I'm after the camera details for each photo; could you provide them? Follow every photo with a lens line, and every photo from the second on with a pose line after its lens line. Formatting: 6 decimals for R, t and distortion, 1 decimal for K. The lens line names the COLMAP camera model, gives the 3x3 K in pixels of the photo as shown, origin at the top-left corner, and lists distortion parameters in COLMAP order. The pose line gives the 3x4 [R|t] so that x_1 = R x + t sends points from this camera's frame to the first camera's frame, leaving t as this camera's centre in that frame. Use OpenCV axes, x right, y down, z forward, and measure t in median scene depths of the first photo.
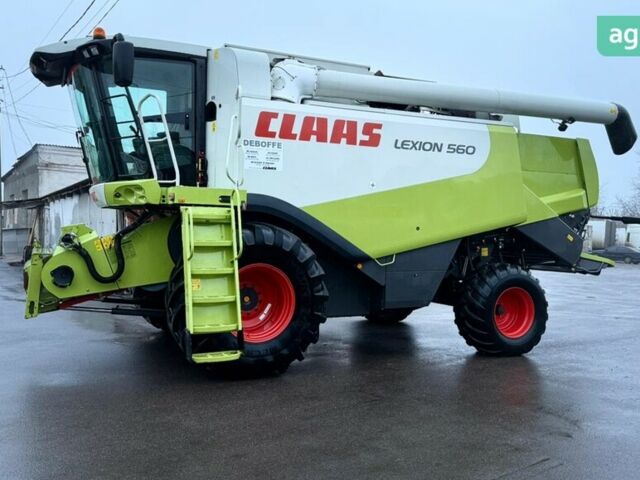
lens RADIAL K [[592.2, 0, 314.7], [0, 592.2, 245.5], [0, 0, 1]] dist [0.092792, 0.000000]
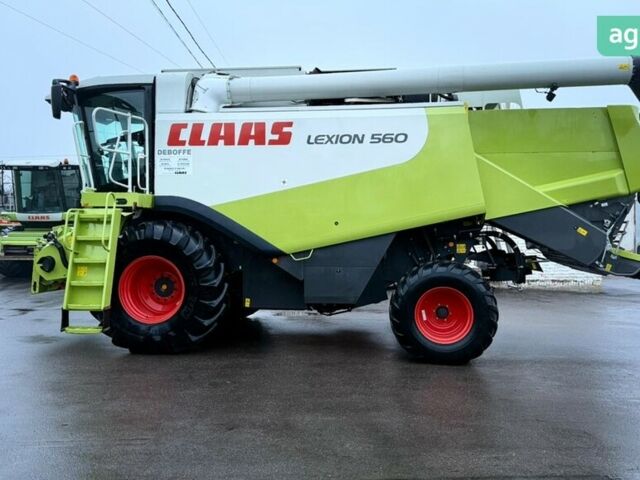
lens RADIAL K [[592.2, 0, 317.2], [0, 592.2, 243.2], [0, 0, 1]] dist [0.092792, 0.000000]
pose [[0.843526, -0.003459, -0.537078, 0.709223], [-0.002314, 0.999947, -0.010075, 0.015006], [0.537084, 0.009742, 0.843473, 0.165201]]
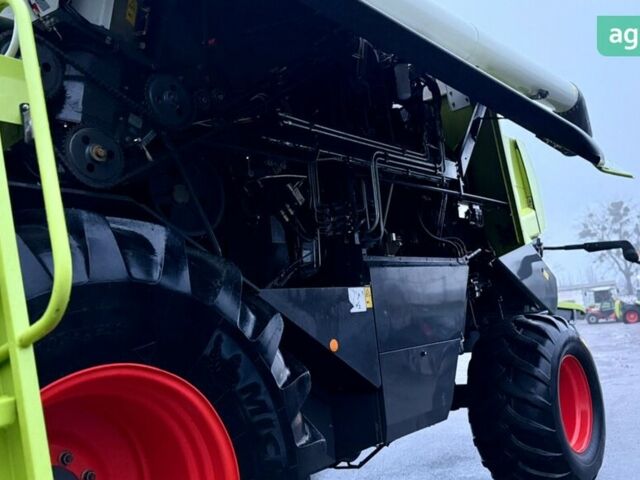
lens RADIAL K [[592.2, 0, 325.4], [0, 592.2, 241.0], [0, 0, 1]] dist [0.092792, 0.000000]
pose [[0.900876, -0.042673, 0.431974, -0.103182], [0.116045, 0.982611, -0.144944, 0.023492], [-0.418278, 0.180705, 0.890163, 0.639698]]
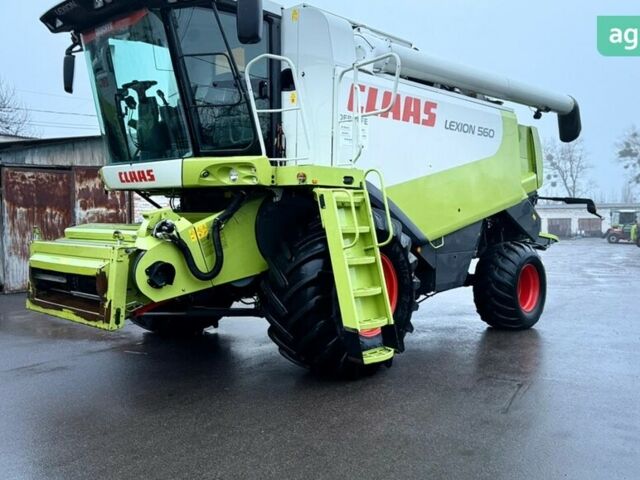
lens RADIAL K [[592.2, 0, 304.9], [0, 592.2, 235.7], [0, 0, 1]] dist [0.092792, 0.000000]
pose [[0.934384, -0.024779, 0.355404, -0.450709], [0.018077, 0.999591, 0.022166, -0.013102], [-0.355808, -0.014287, 0.934450, 0.160374]]
